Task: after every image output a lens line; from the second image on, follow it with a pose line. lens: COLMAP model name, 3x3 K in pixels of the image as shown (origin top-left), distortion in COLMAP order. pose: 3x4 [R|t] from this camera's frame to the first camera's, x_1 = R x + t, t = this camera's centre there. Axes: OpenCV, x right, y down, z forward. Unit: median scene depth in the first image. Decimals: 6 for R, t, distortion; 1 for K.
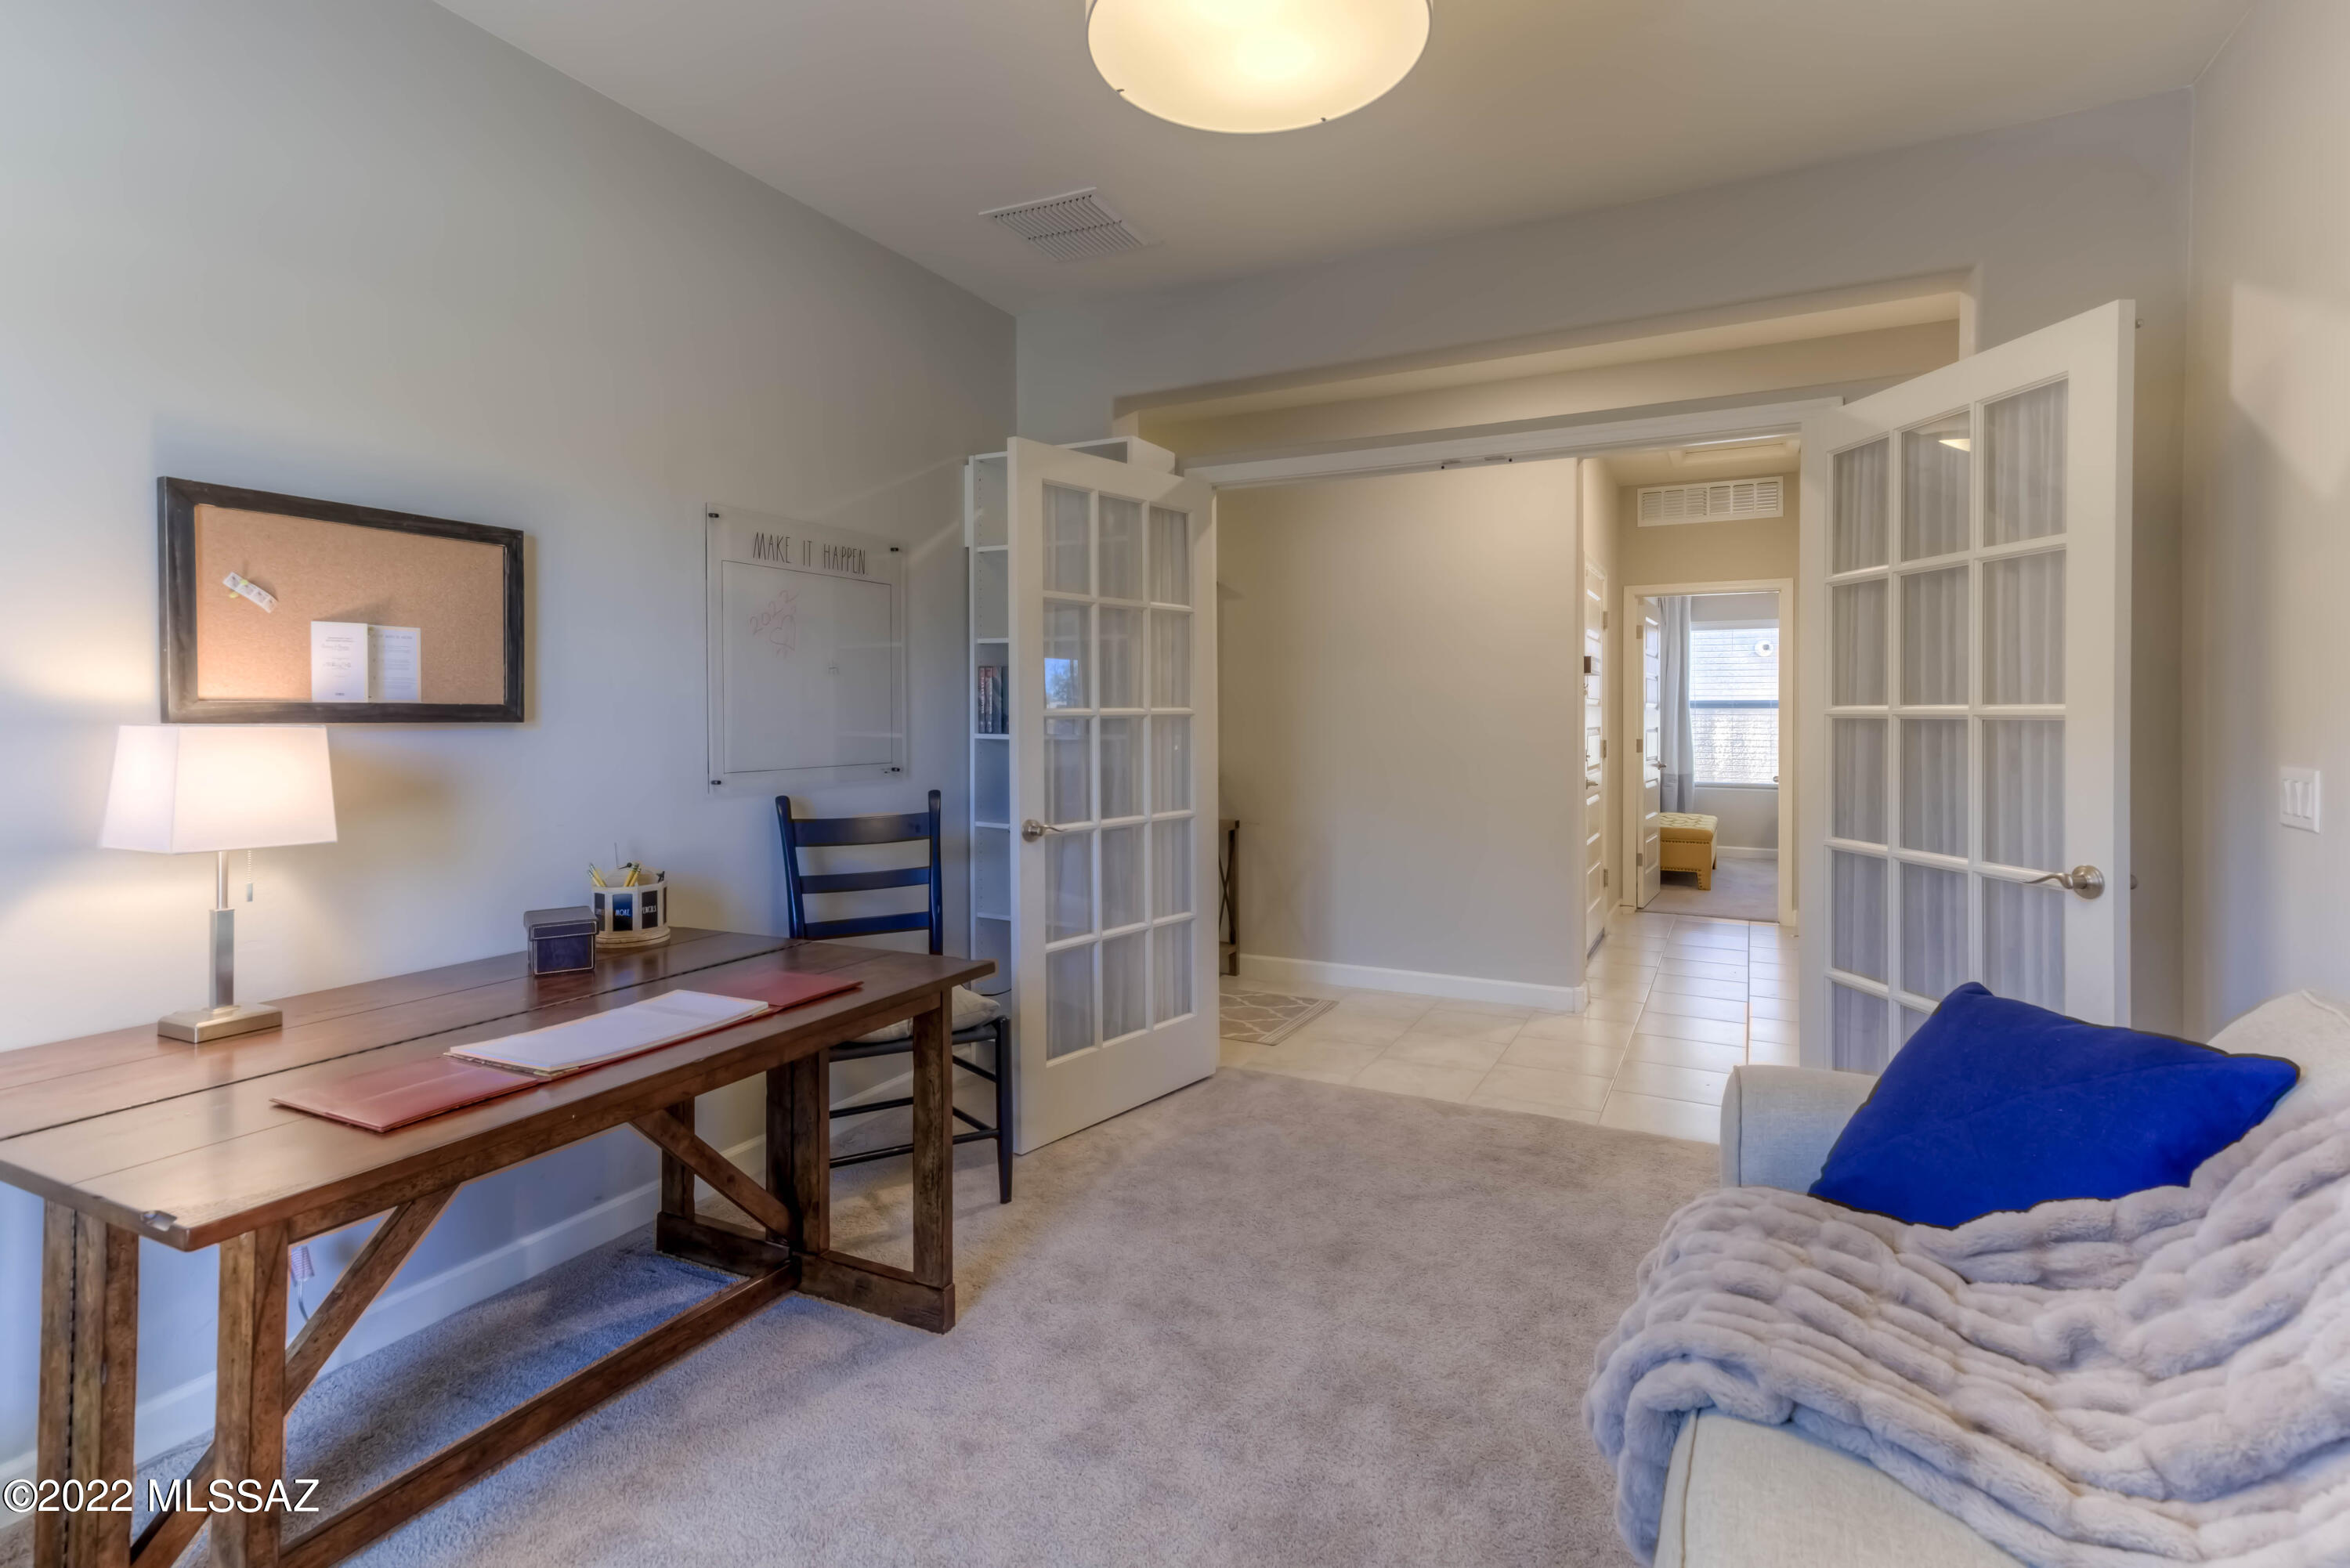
lens RADIAL K [[1134.4, 0, 1198.7], [0, 1134.4, 717.1], [0, 0, 1]] dist [0.022285, 0.000107]
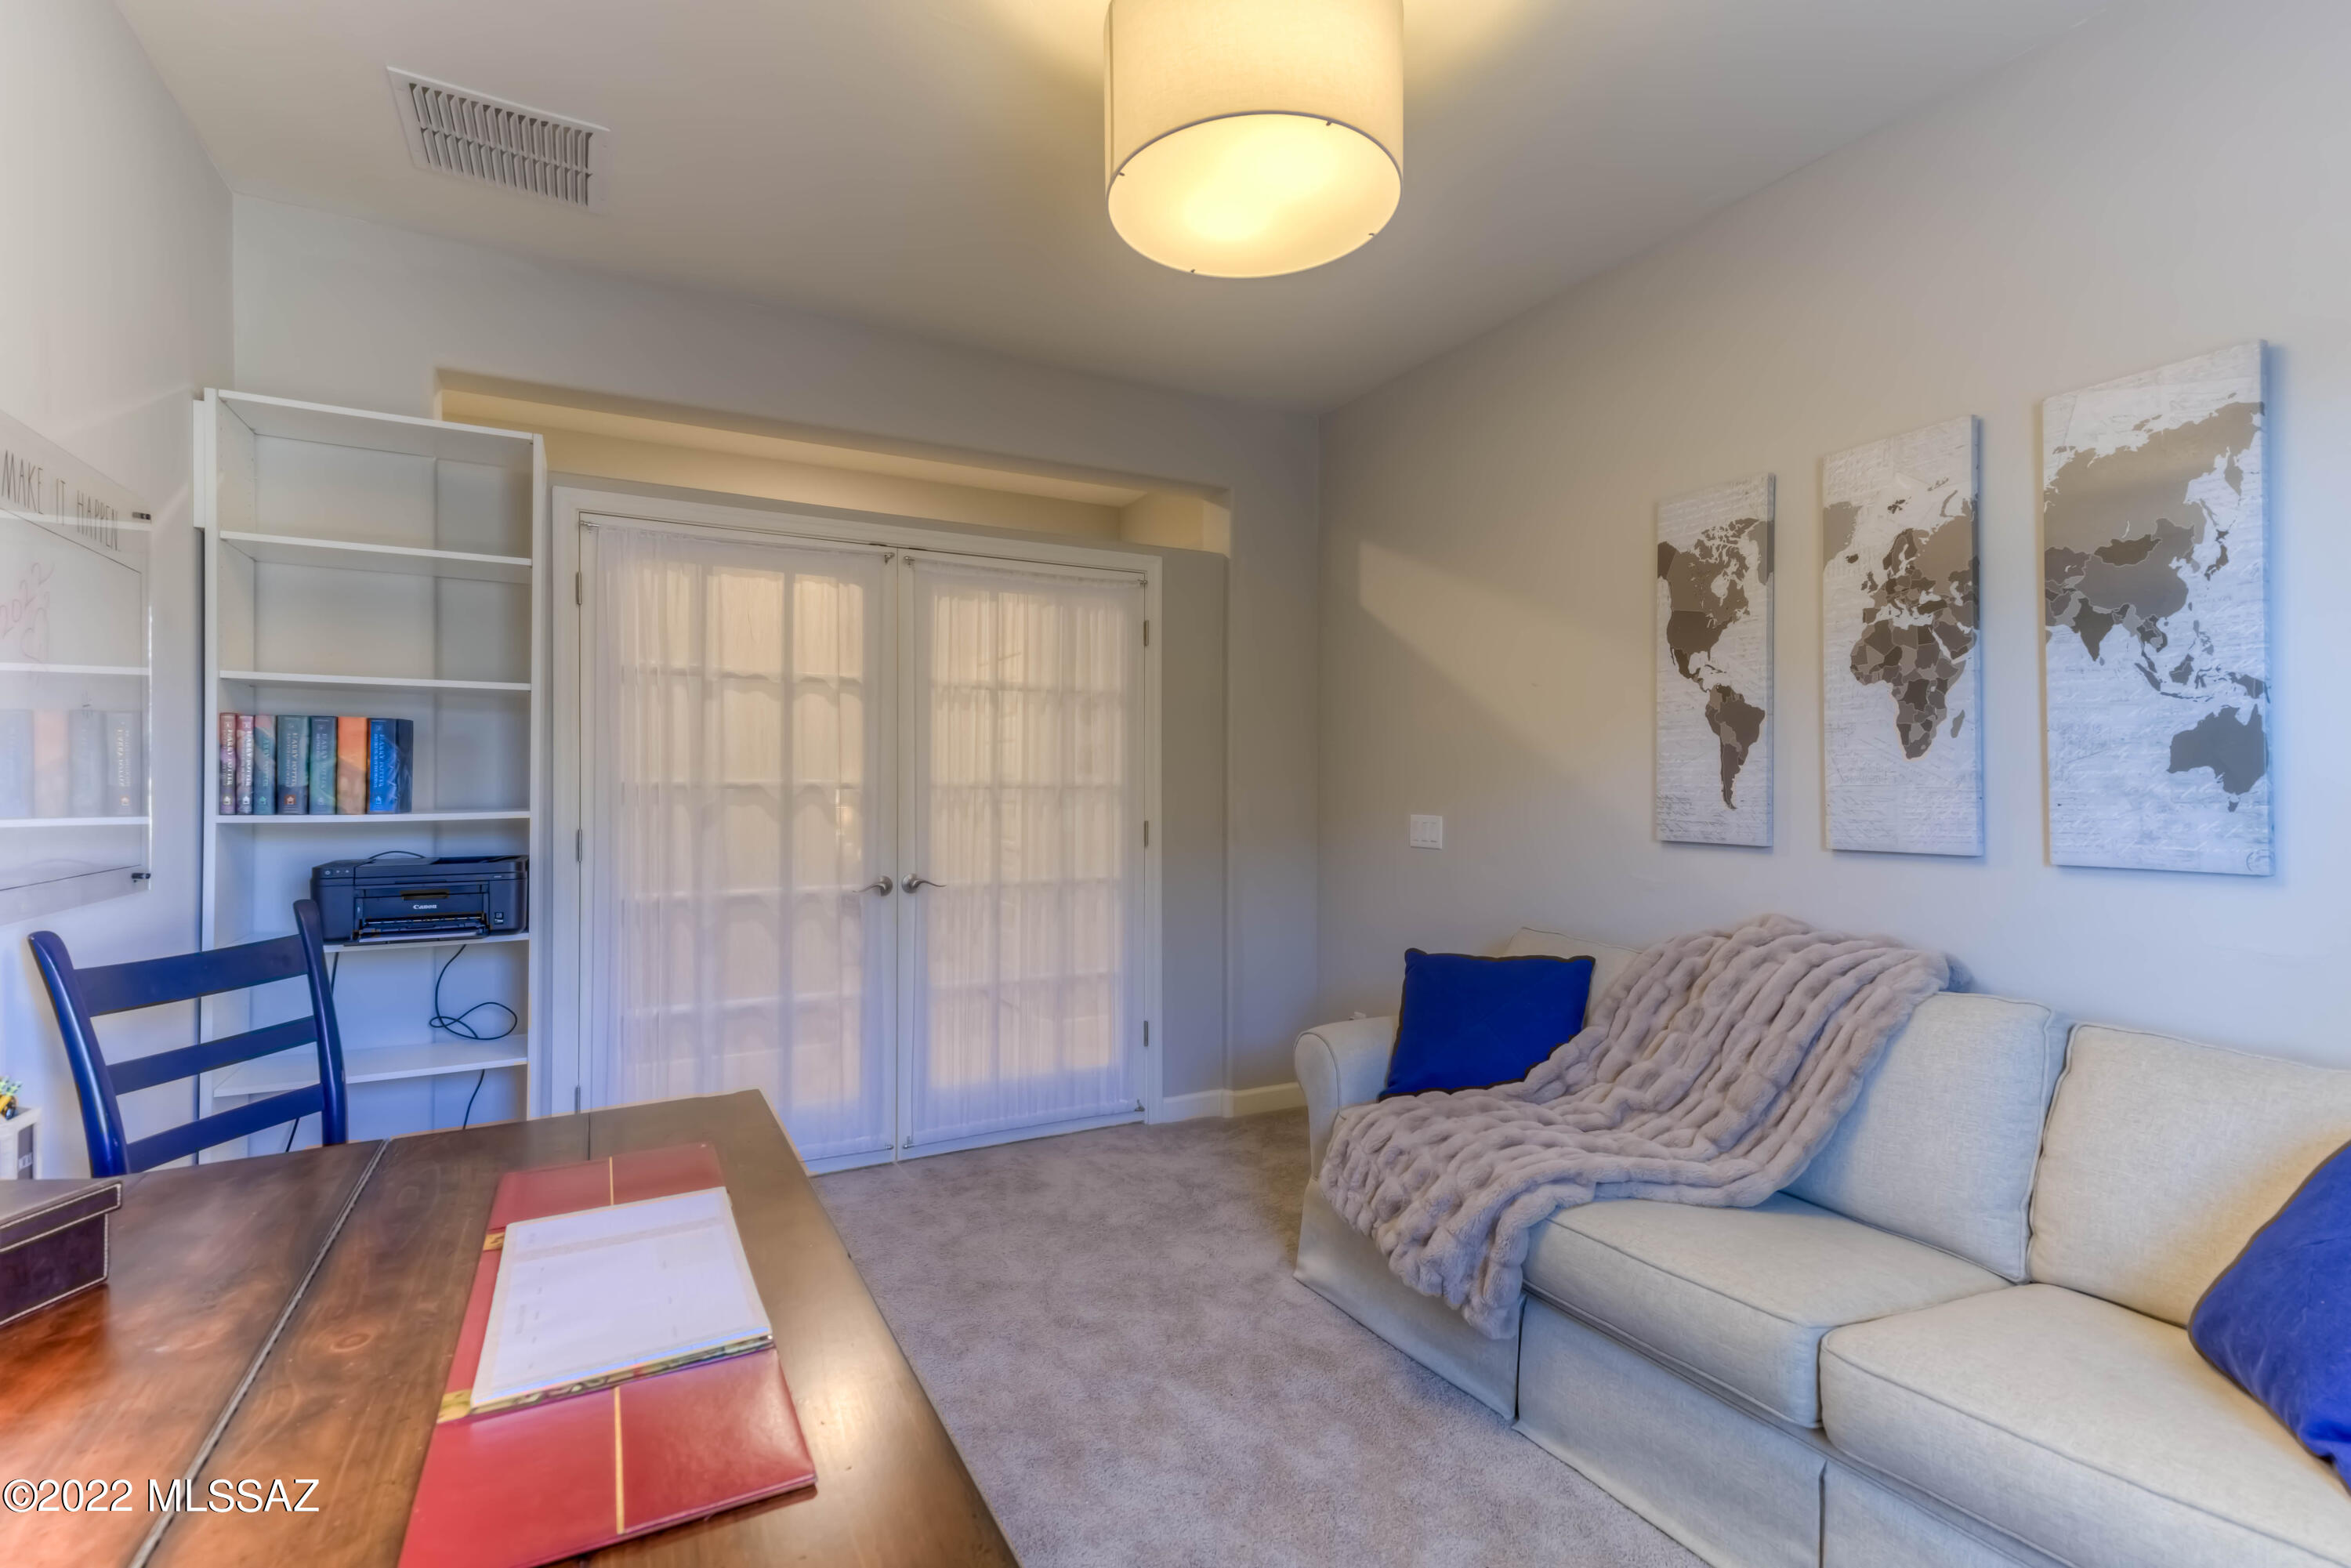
lens RADIAL K [[1073.8, 0, 1173.9], [0, 1073.8, 778.4], [0, 0, 1]] dist [0.019111, 0.002124]
pose [[0.581208, 0.006486, 0.813729, -0.467771], [0.001980, 0.999954, -0.009385, 0.000527], [-0.813752, 0.007066, 0.581169, 0.226799]]
